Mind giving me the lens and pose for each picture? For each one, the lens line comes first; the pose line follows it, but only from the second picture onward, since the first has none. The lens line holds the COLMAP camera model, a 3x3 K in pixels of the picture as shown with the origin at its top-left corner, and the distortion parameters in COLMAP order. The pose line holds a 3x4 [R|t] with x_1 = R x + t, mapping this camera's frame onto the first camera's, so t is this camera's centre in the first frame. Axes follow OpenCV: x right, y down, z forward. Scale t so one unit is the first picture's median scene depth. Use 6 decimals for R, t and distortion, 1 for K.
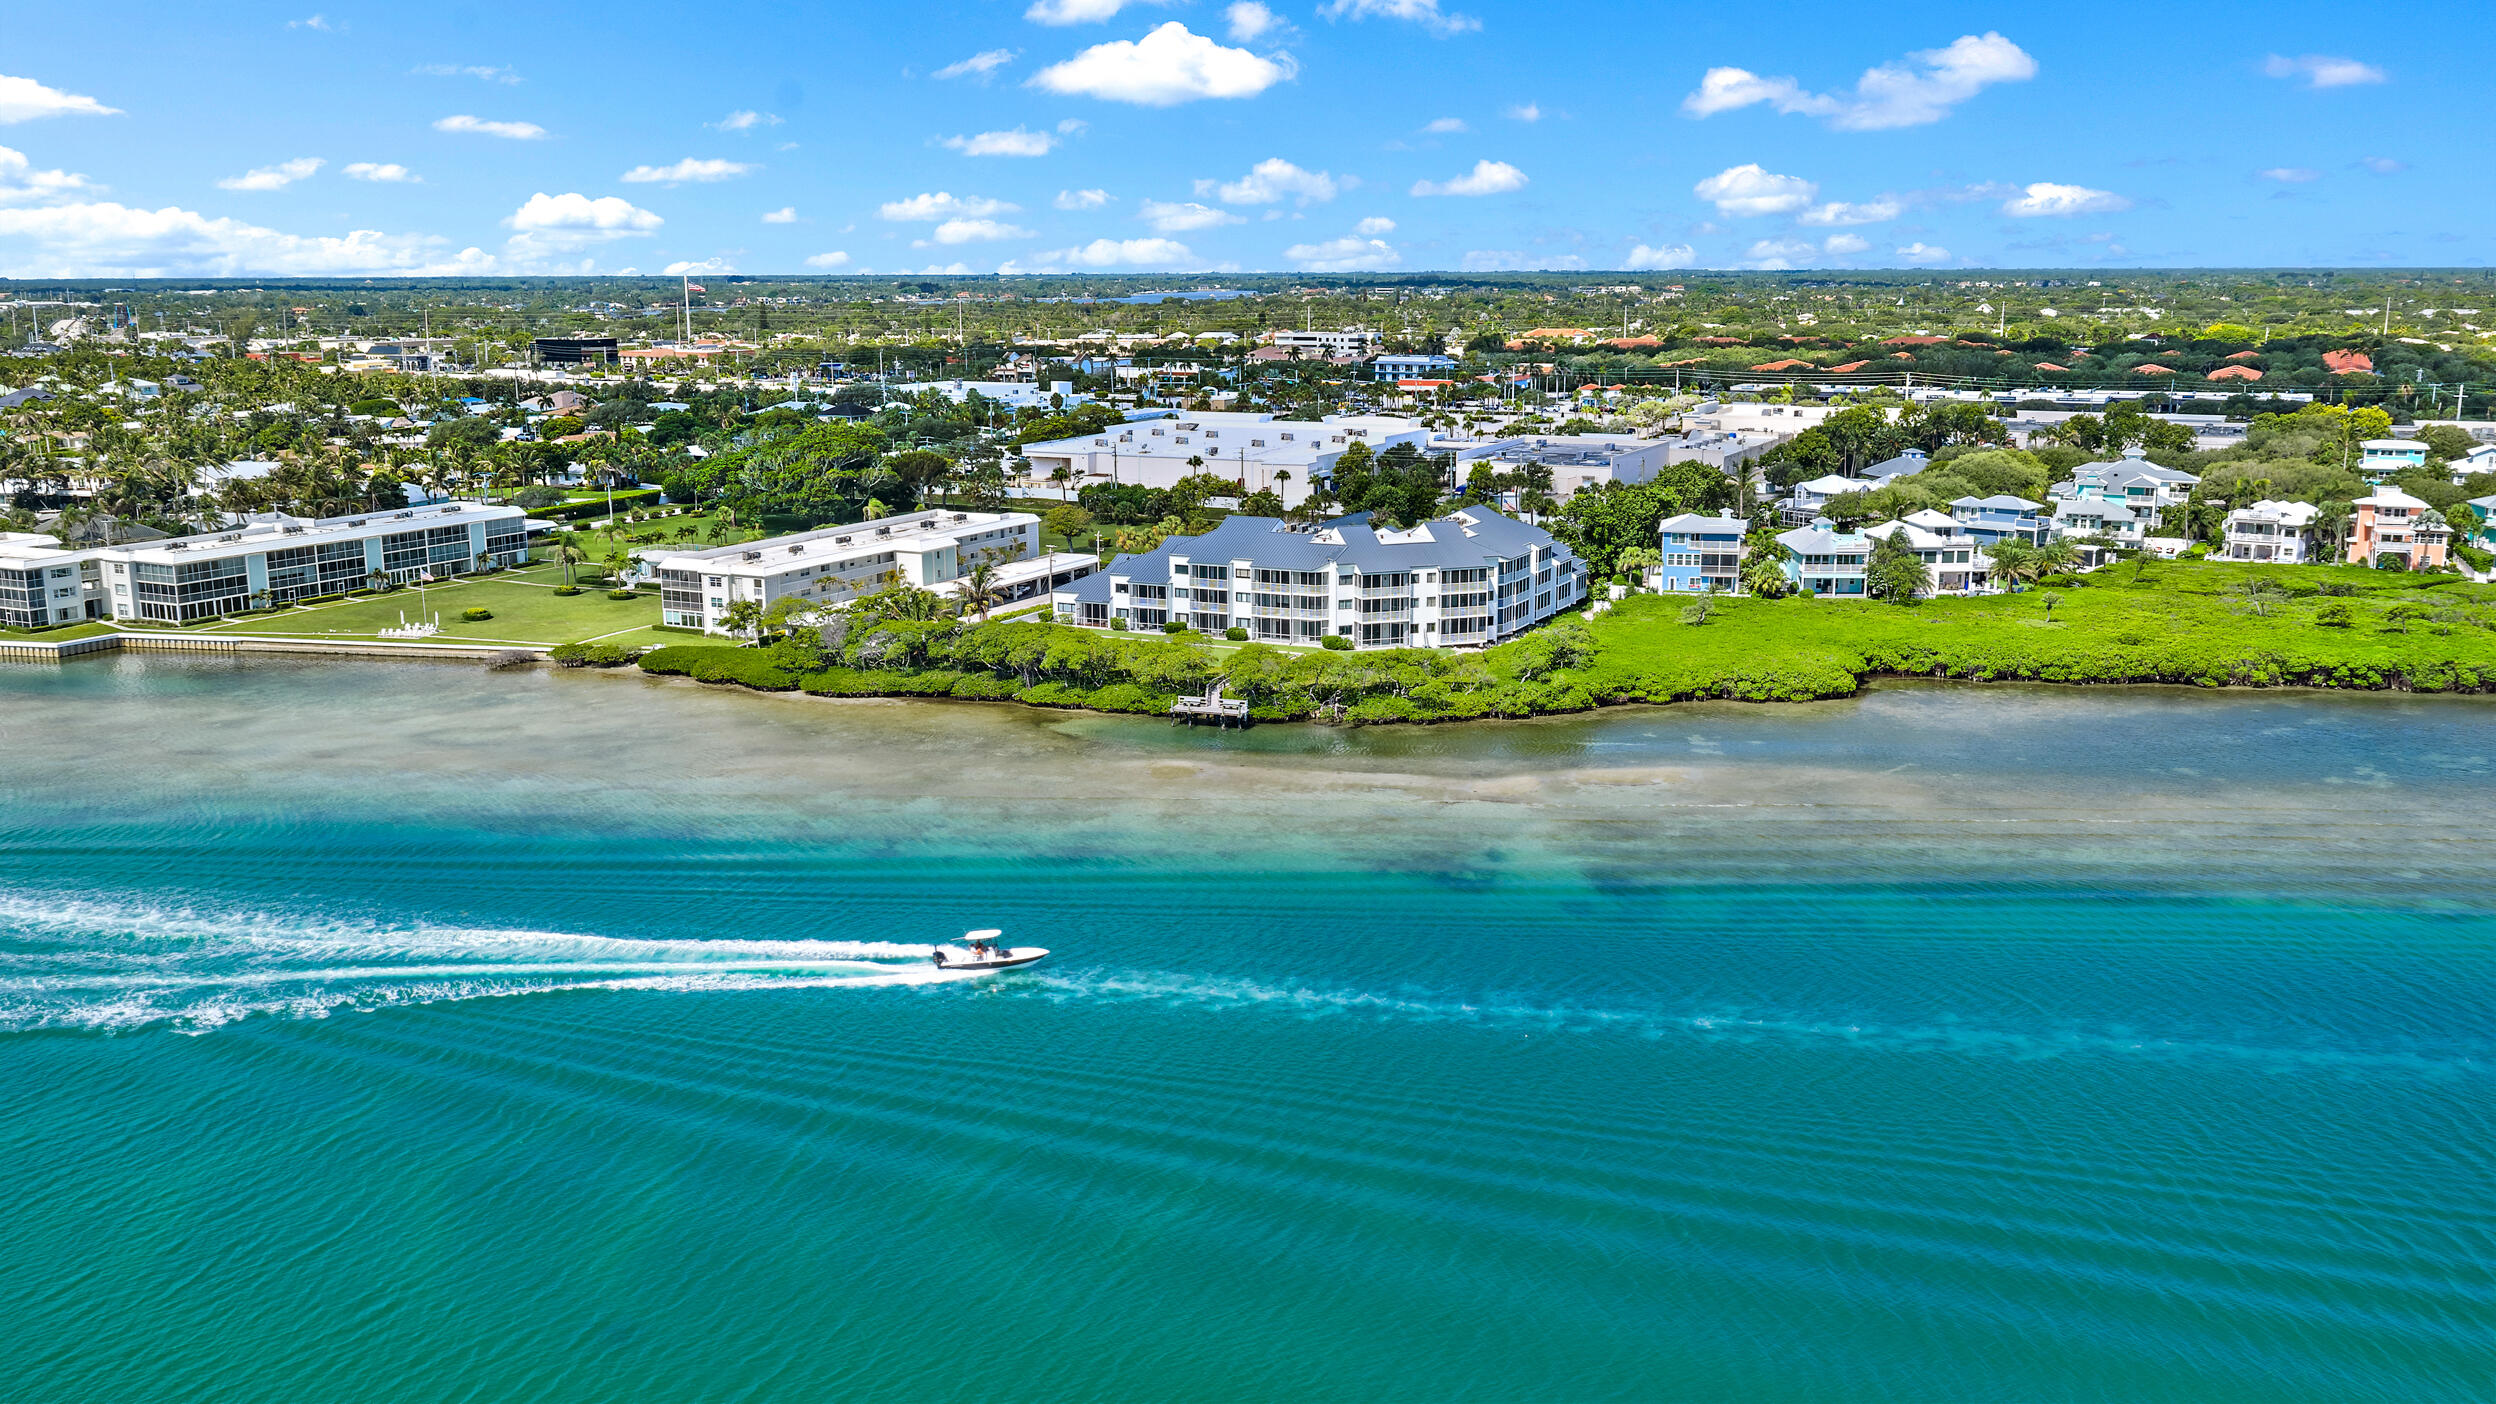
lens RADIAL K [[2055.6, 0, 1248.0], [0, 2055.6, 702.0], [0, 0, 1]] dist [0.019220, -0.006378]
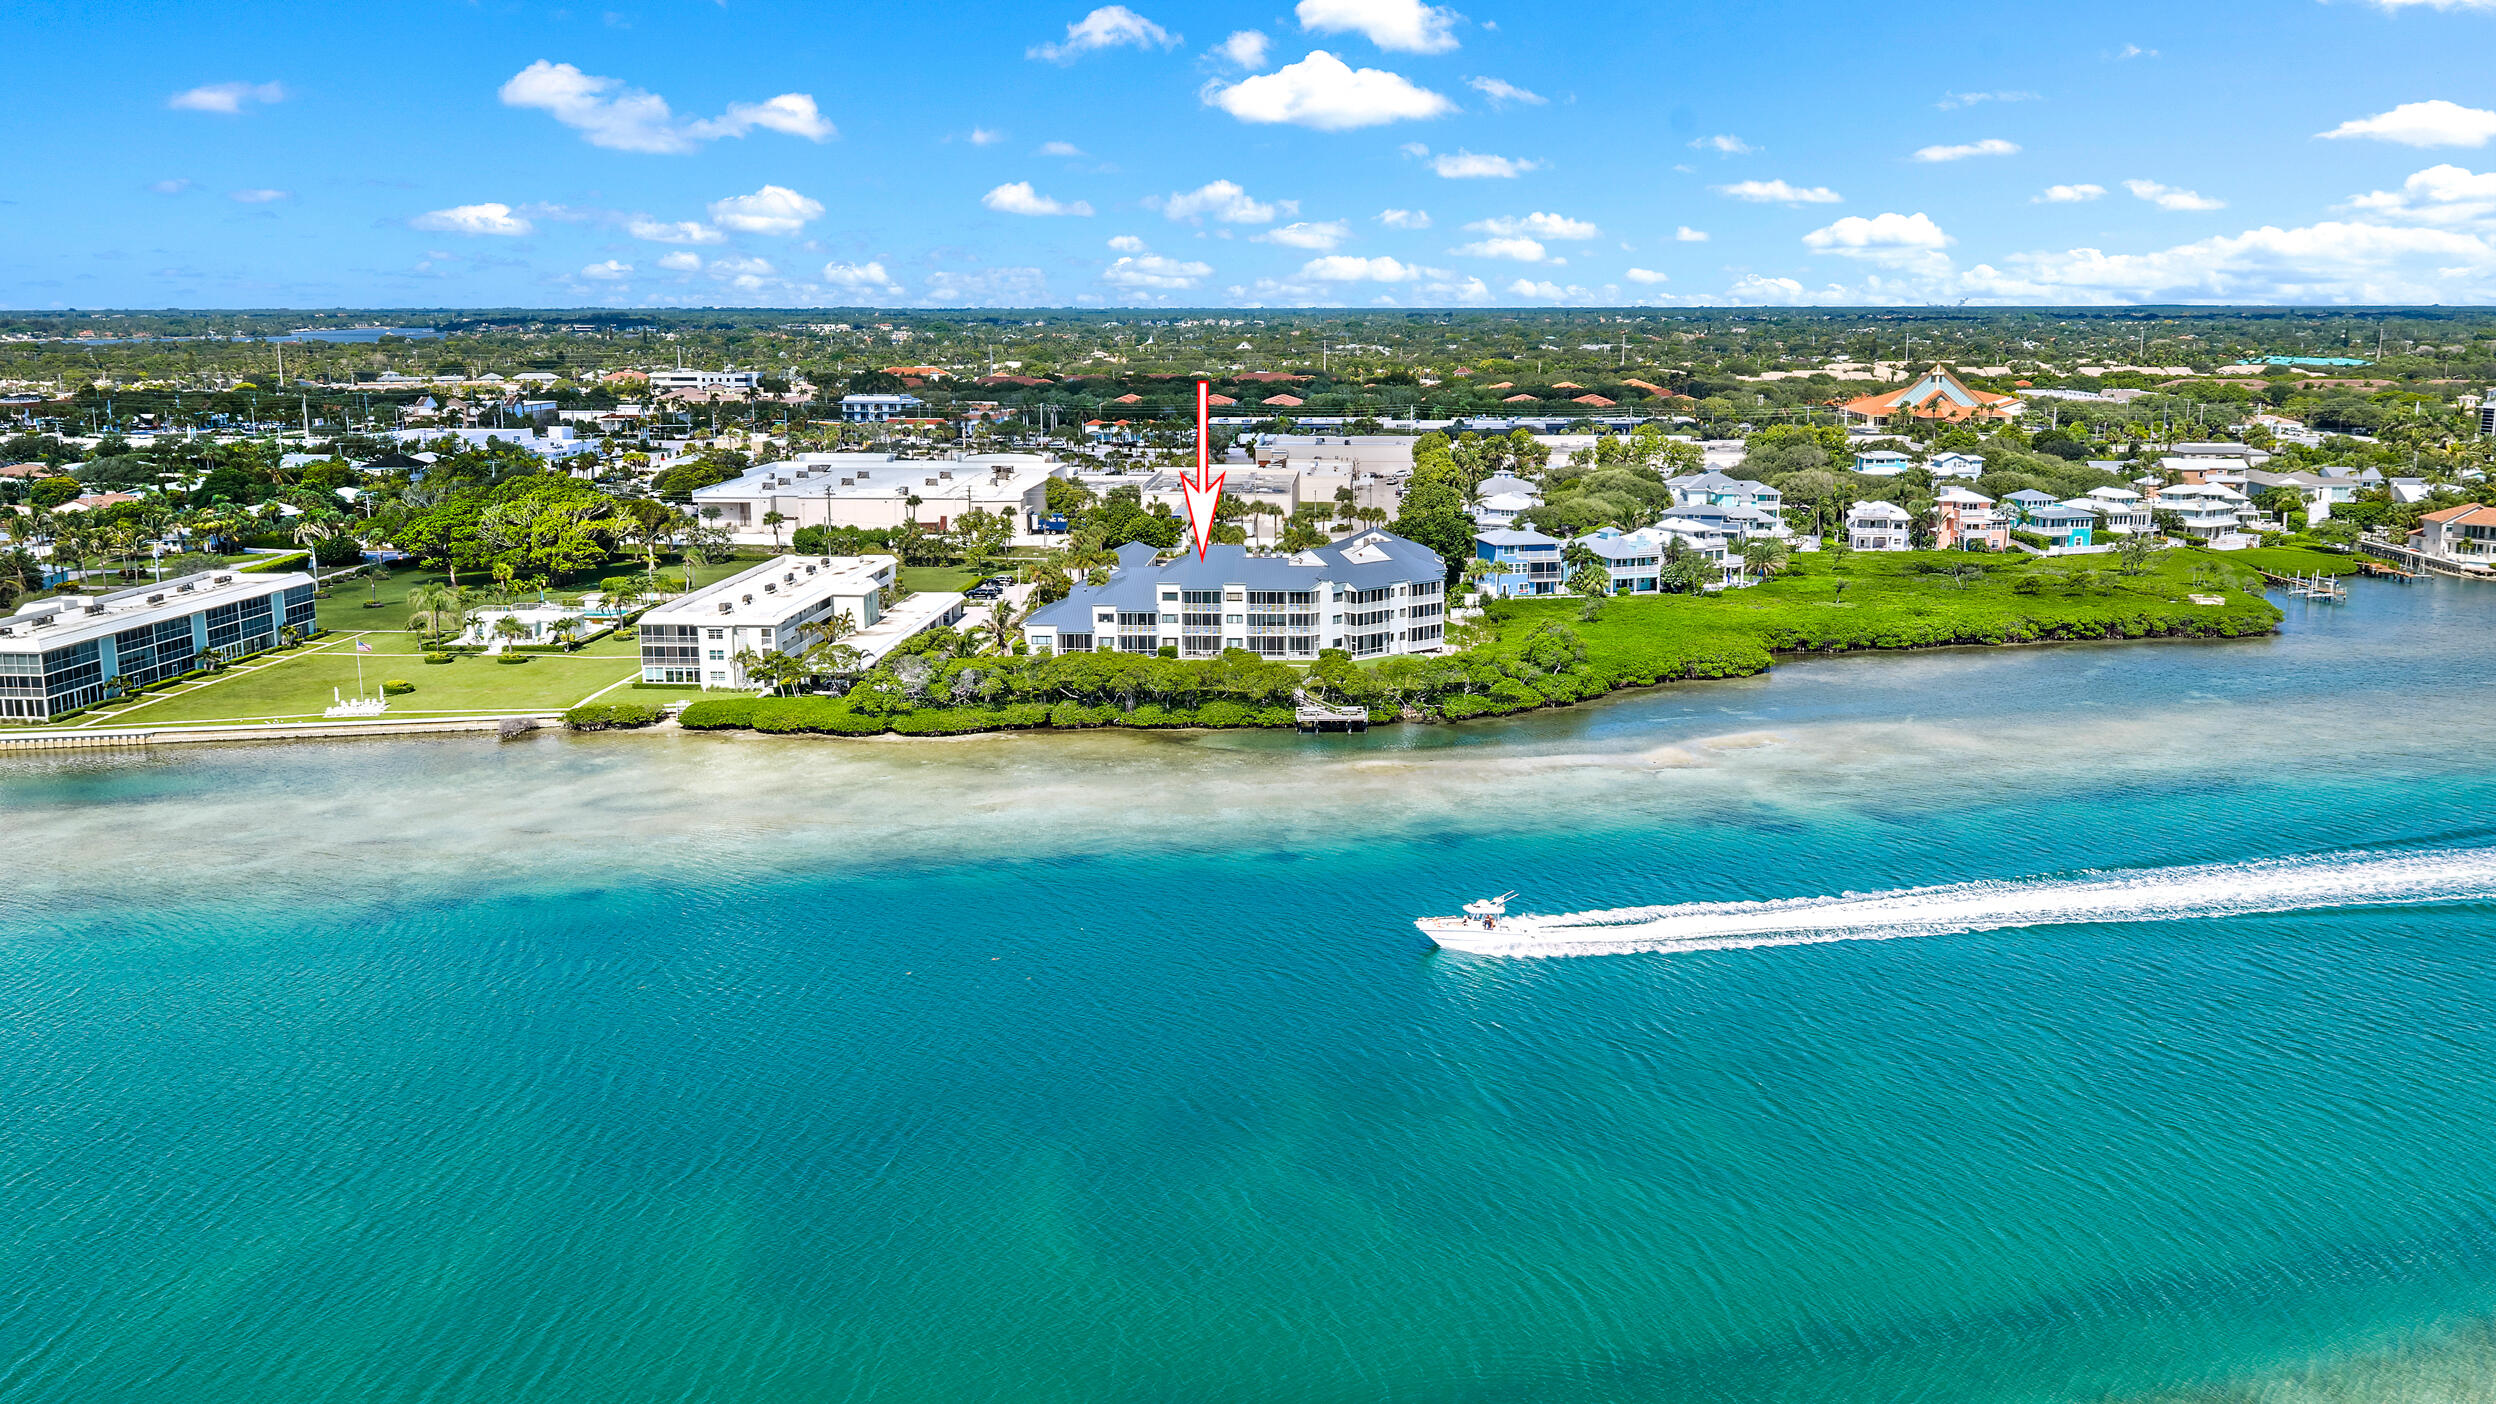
lens RADIAL K [[2055.6, 0, 1248.0], [0, 2055.6, 702.0], [0, 0, 1]] dist [0.019220, -0.006378]
pose [[0.922283, -0.070920, 0.379952, -0.401074], [0.077724, 0.996972, -0.002575, -0.004185], [-0.378619, 0.031906, 0.925003, 0.004497]]
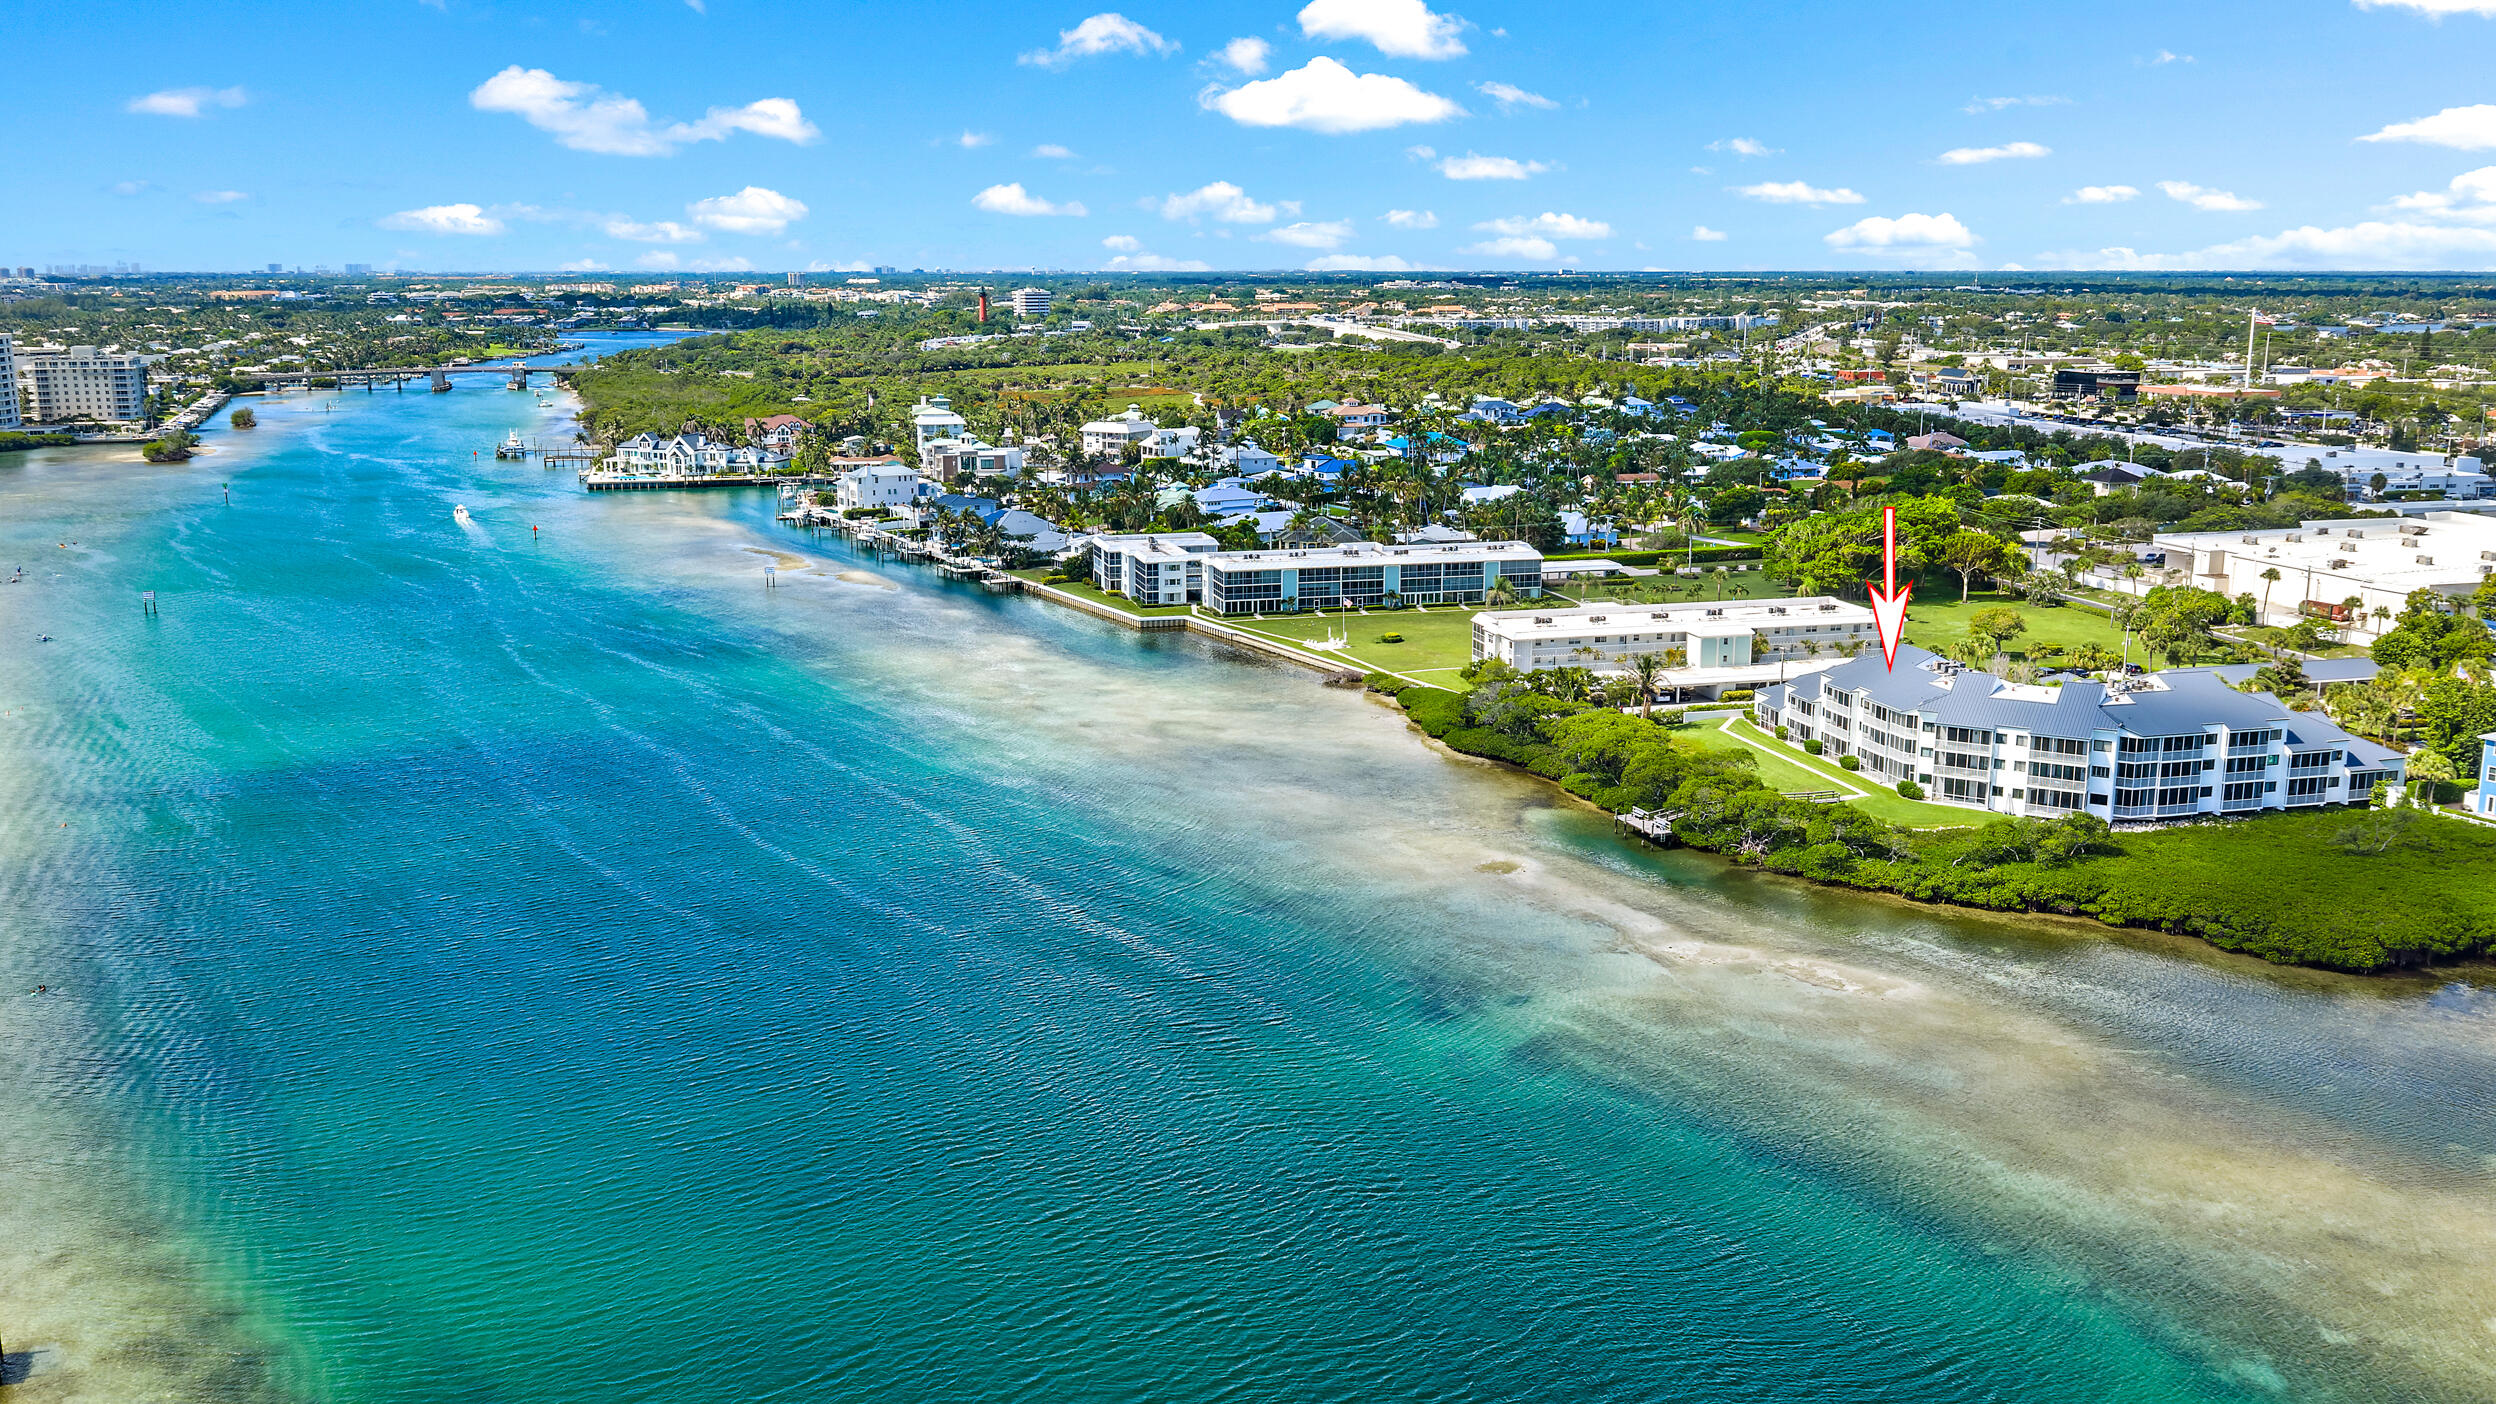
lens RADIAL K [[2055.6, 0, 1248.0], [0, 2055.6, 702.0], [0, 0, 1]] dist [0.019220, -0.006378]
pose [[0.656973, 0.160698, -0.736589, 0.523342], [-0.157869, 0.984682, 0.074018, -0.088333], [0.737200, 0.067656, 0.672278, 0.113173]]
